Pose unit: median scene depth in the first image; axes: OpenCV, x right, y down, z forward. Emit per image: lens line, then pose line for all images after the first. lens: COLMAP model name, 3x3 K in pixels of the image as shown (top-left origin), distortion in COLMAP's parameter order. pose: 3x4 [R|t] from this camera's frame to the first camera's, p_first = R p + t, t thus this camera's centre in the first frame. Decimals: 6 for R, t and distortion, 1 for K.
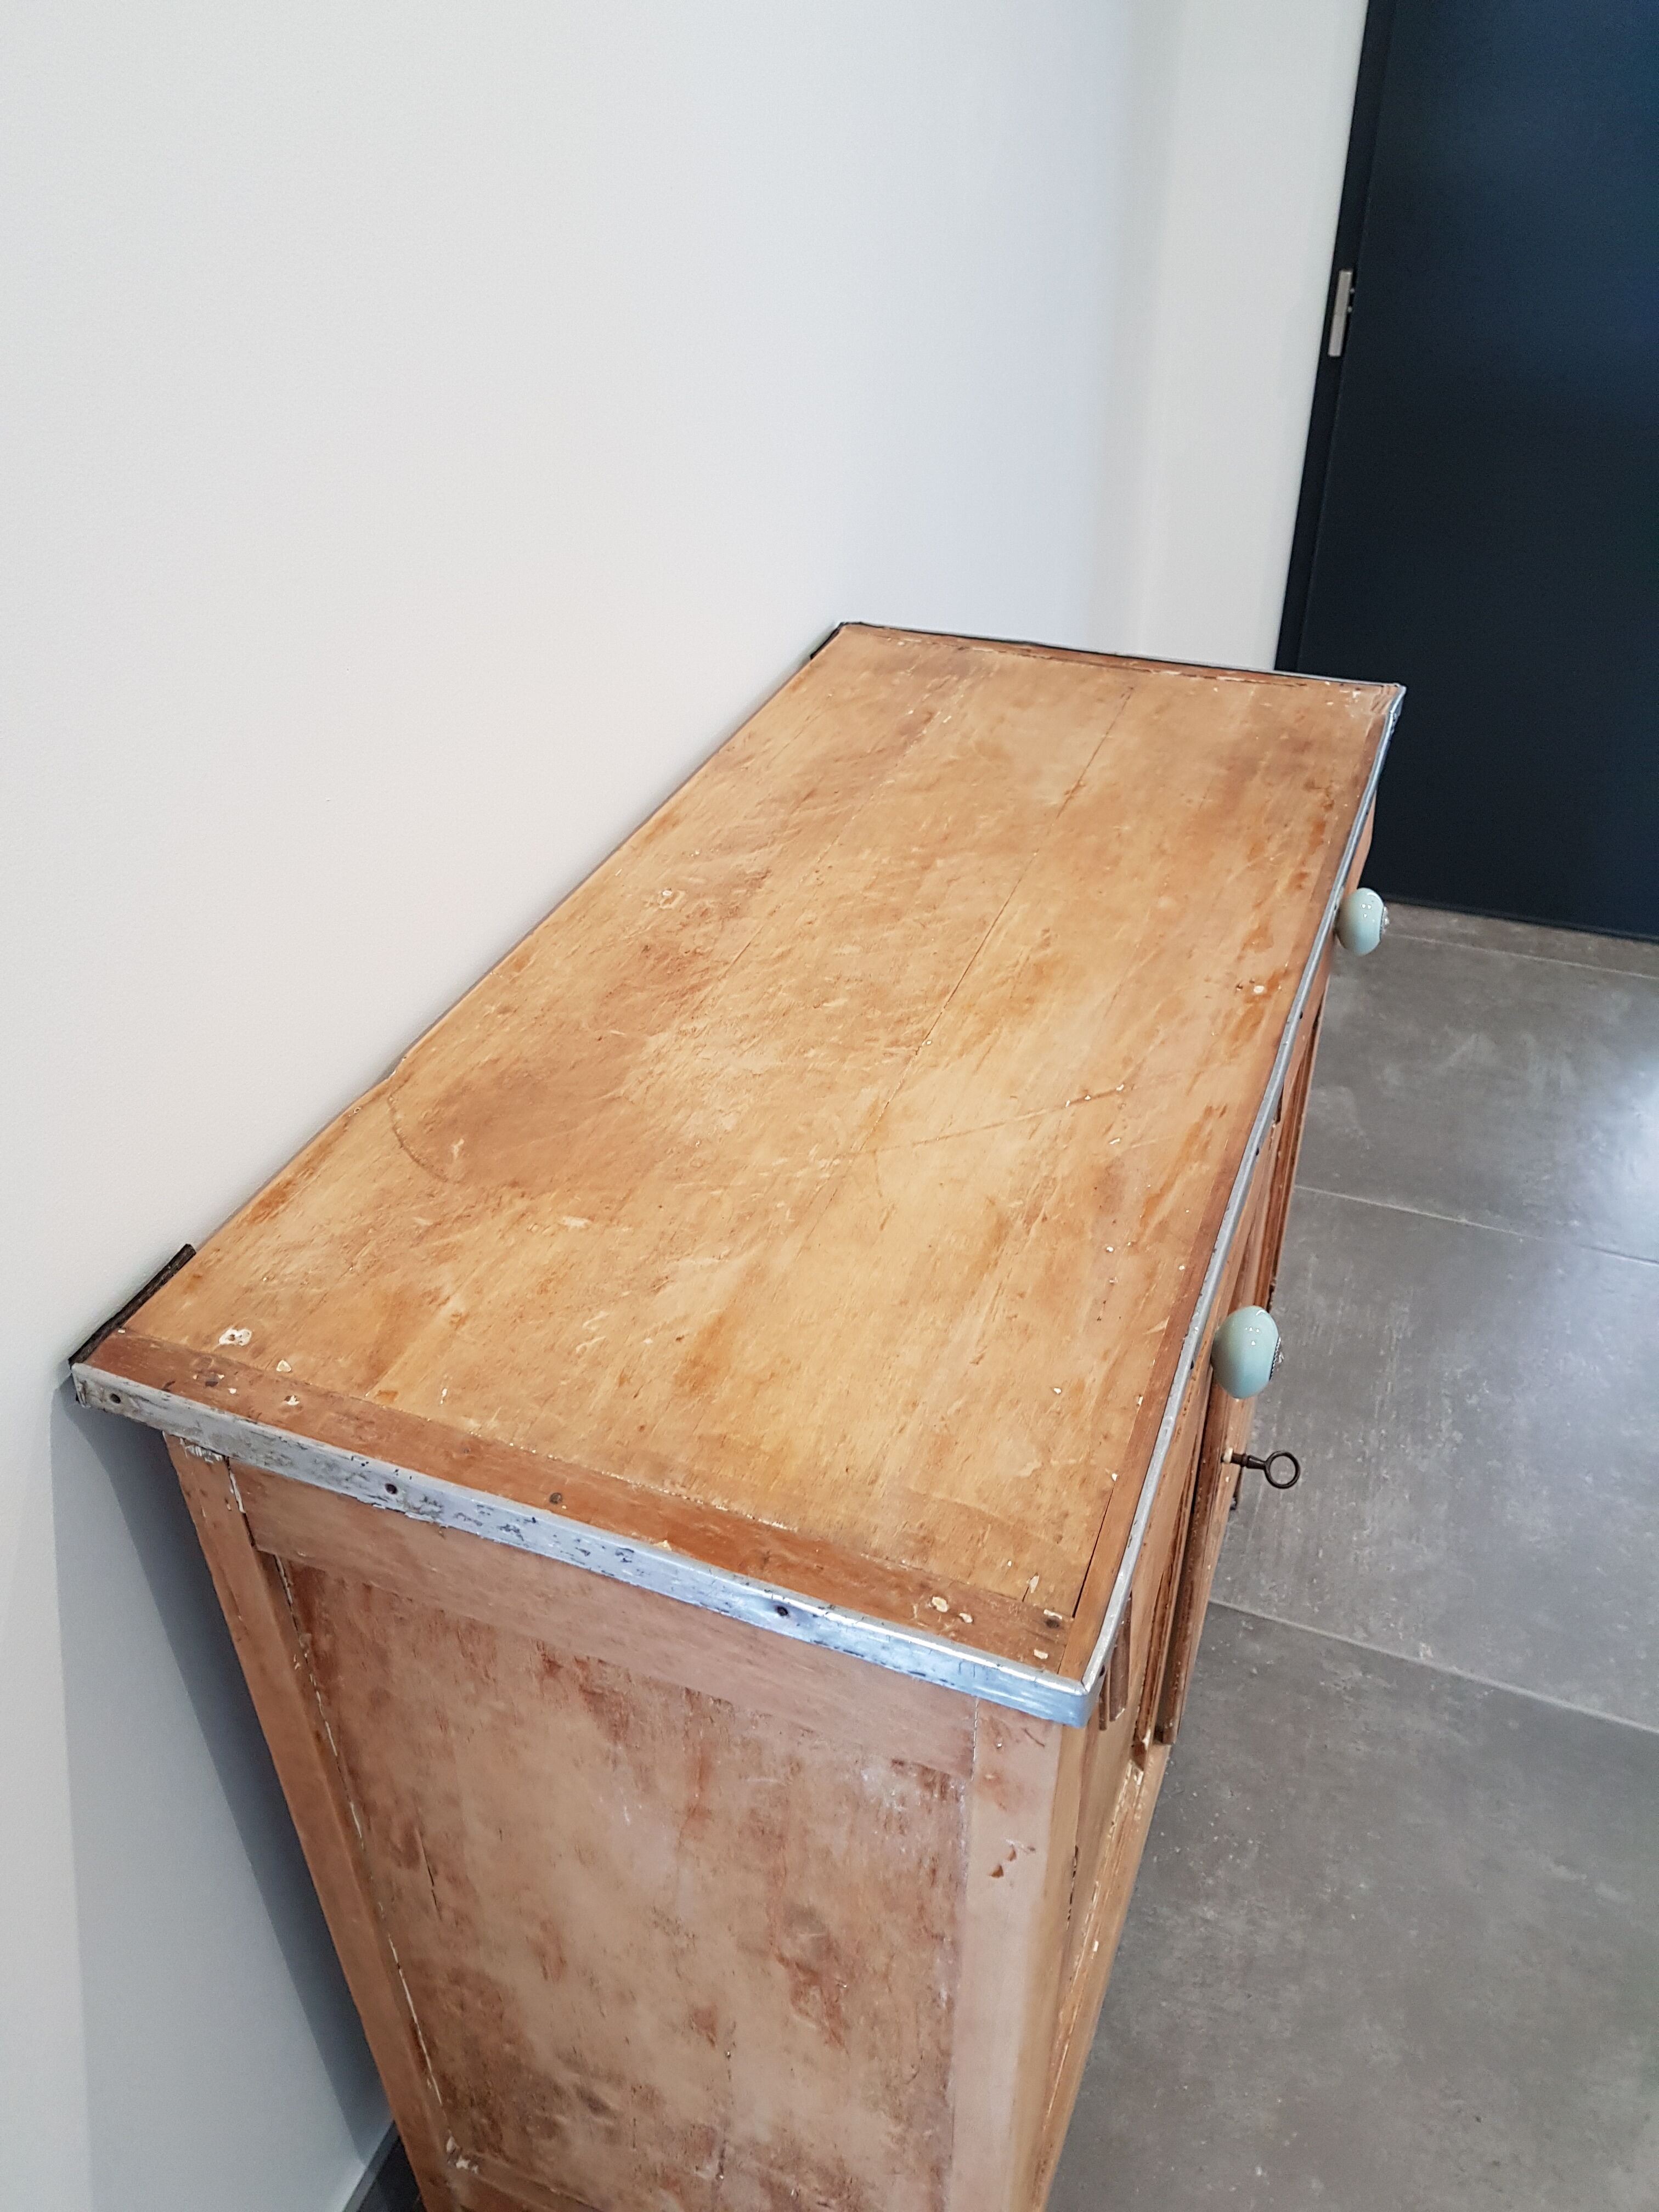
lens RADIAL K [[1740.2, 0, 829.5], [0, 1740.2, 1106.0], [0, 0, 1]] dist [0.067572, -0.127290]
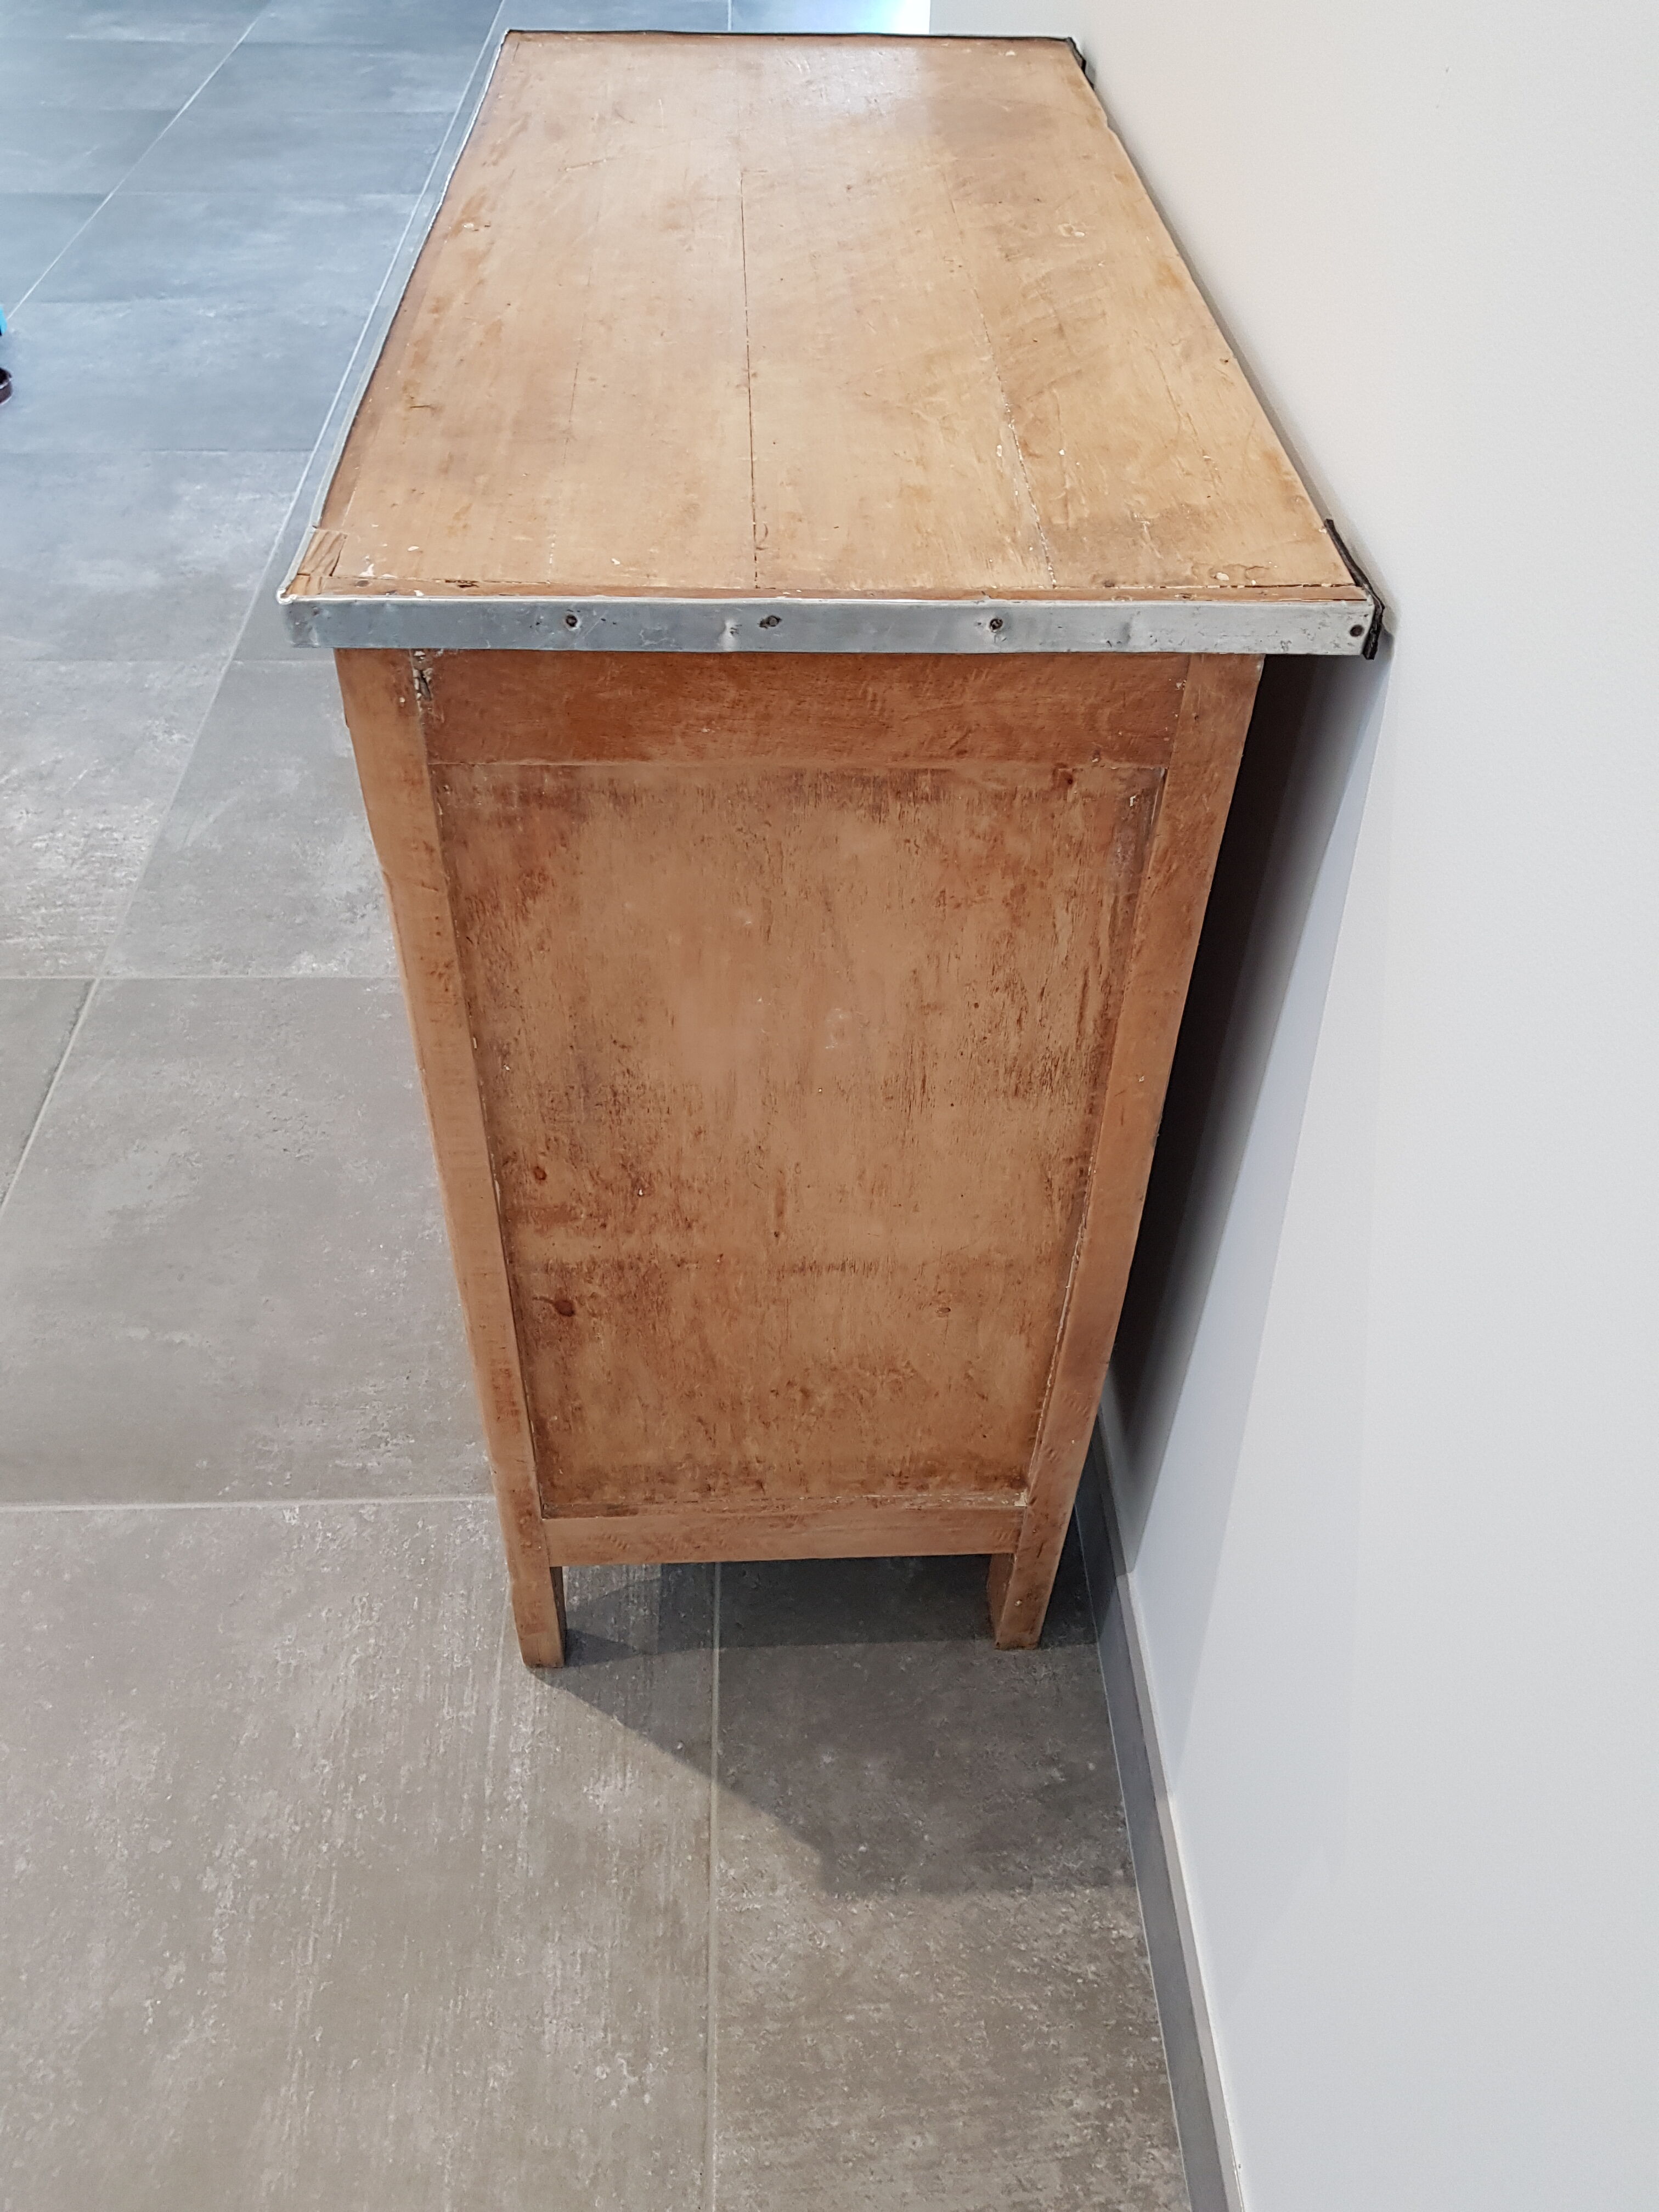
lens RADIAL K [[1740.2, 0, 829.5], [0, 1740.2, 1106.0], [0, 0, 1]] dist [0.067572, -0.127290]
pose [[-0.917362, 0.273313, -0.289390, 0.494966], [-0.241379, 0.196132, 0.950404, -1.013804], [0.316516, 0.941718, -0.113952, 1.681816]]
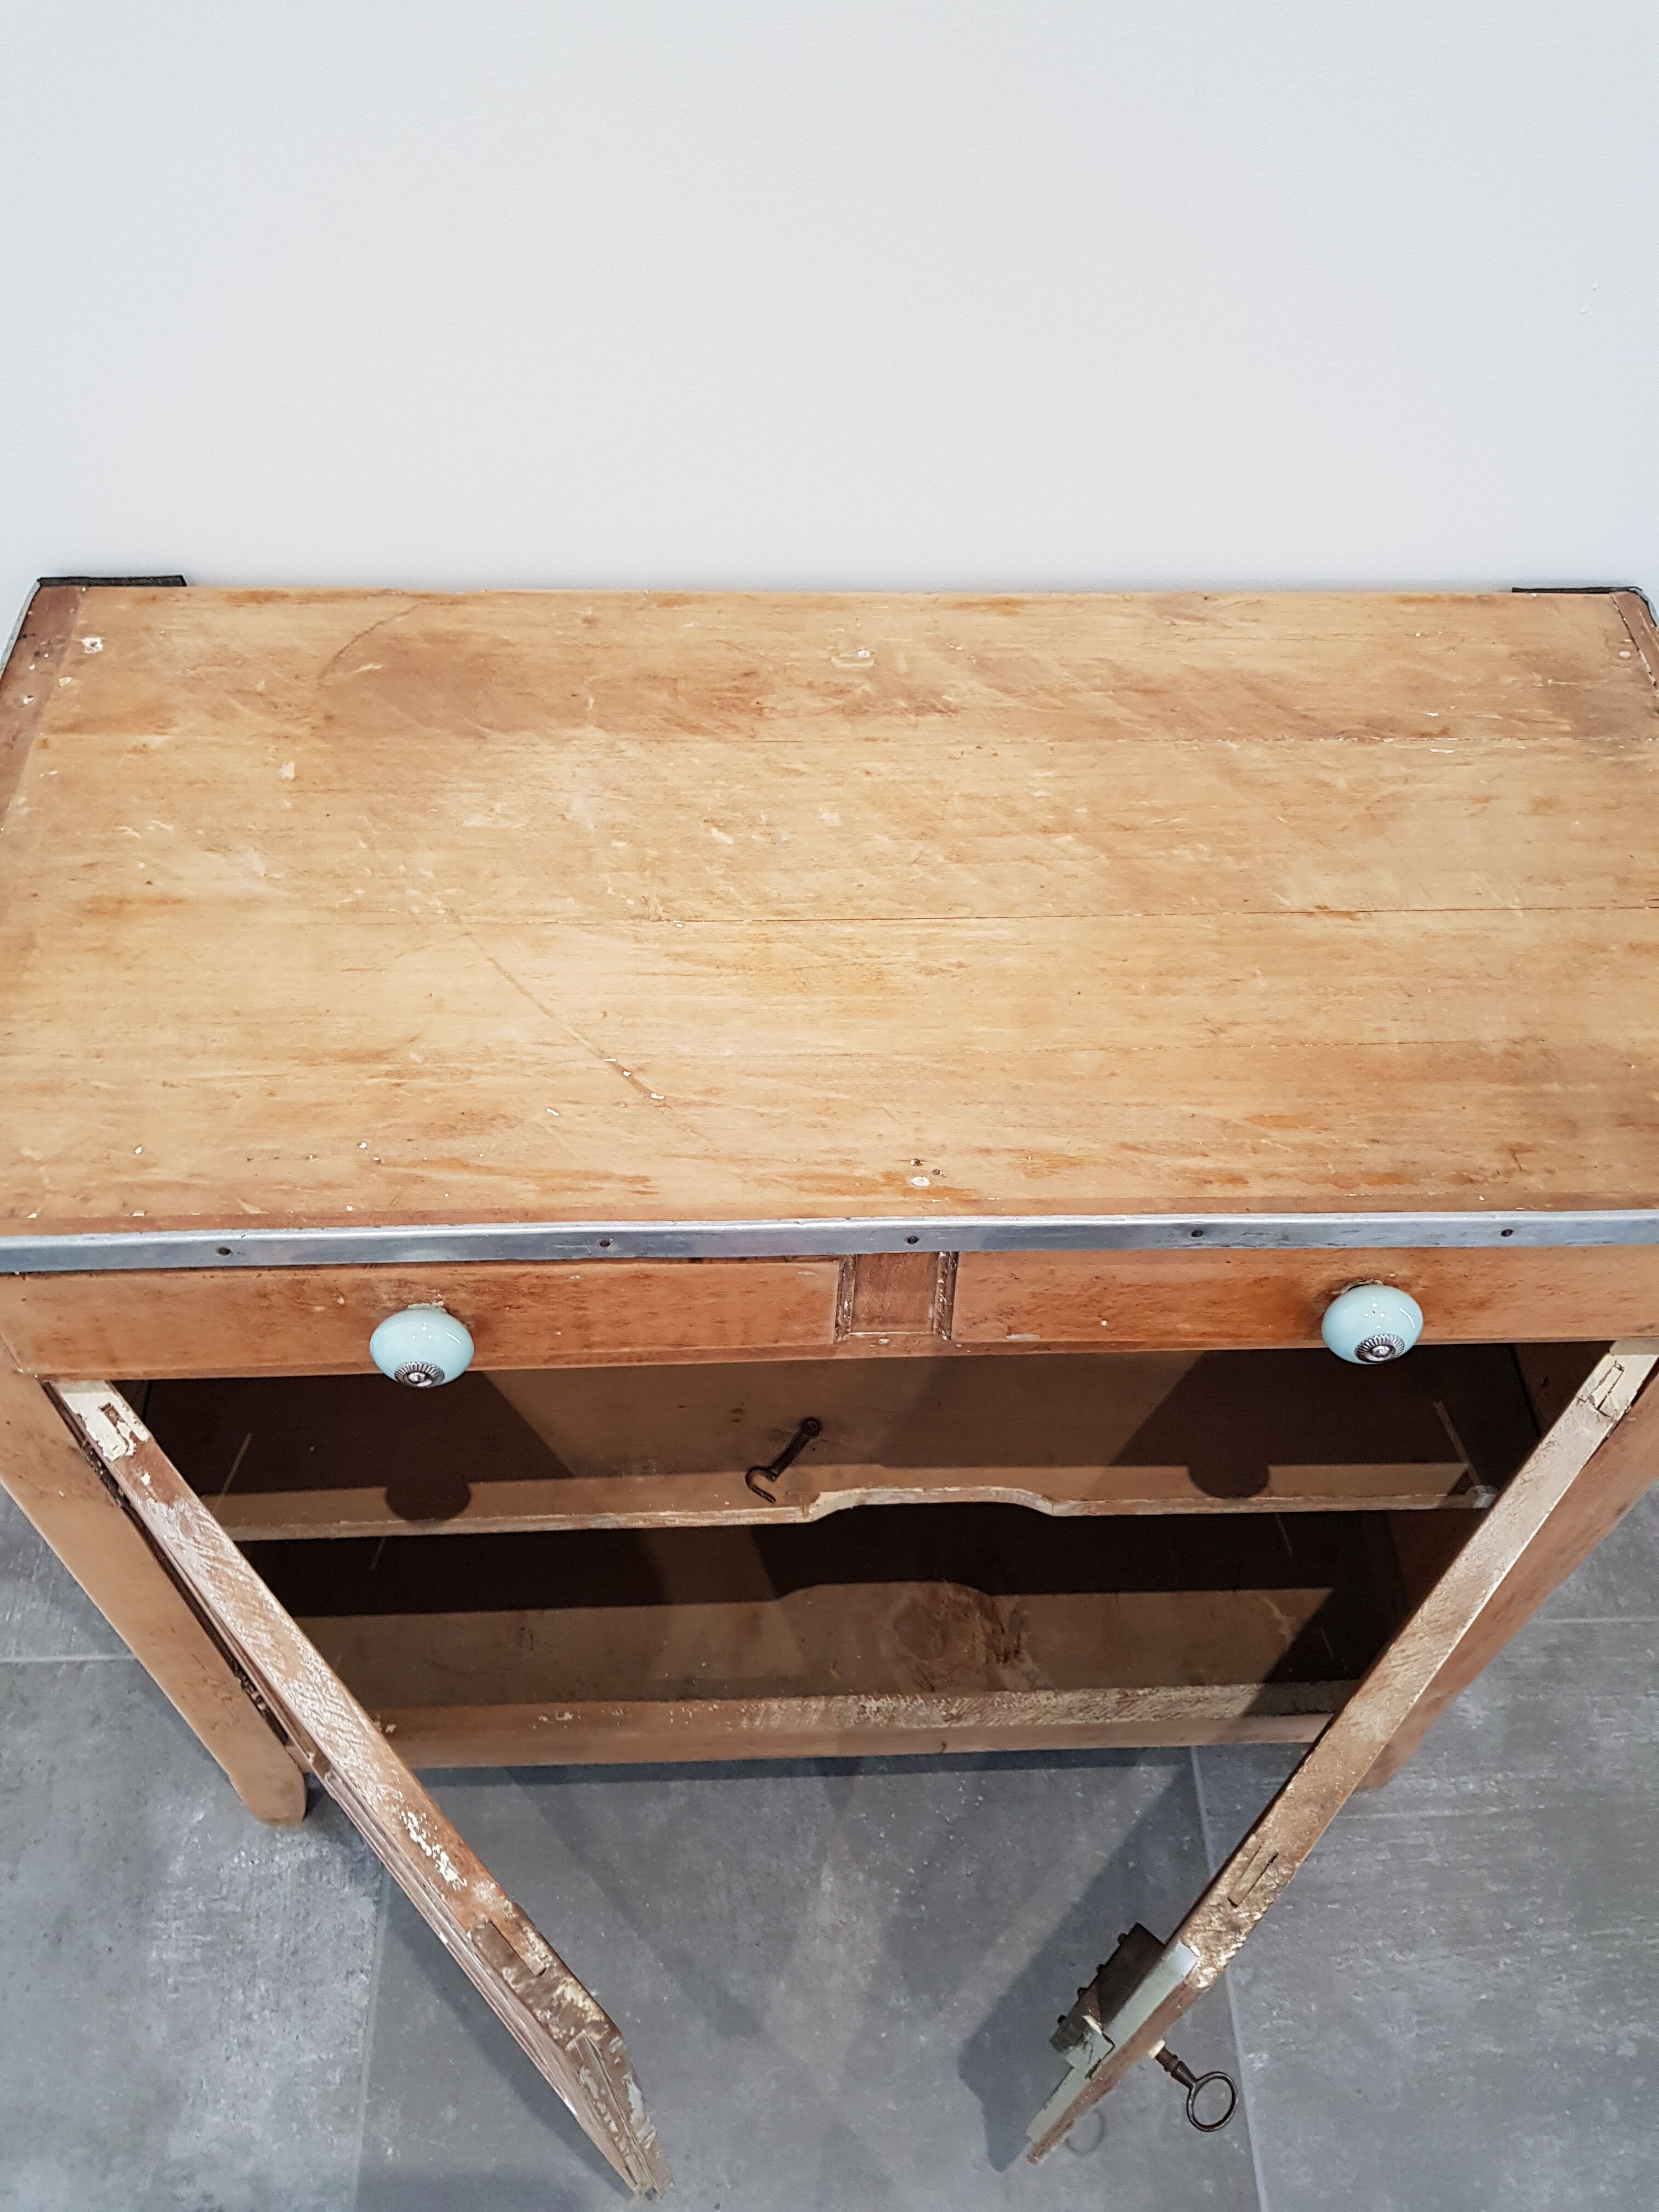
lens RADIAL K [[1755.5, 0, 831.5], [0, 1755.5, 1145.8], [0, 0, 1]] dist [0.043555, -0.078412]
pose [[0.397215, 0.754735, -0.522107, 0.624377], [-0.570952, 0.648640, 0.503269, -0.446918], [0.718494, 0.098192, 0.688567, 0.427540]]
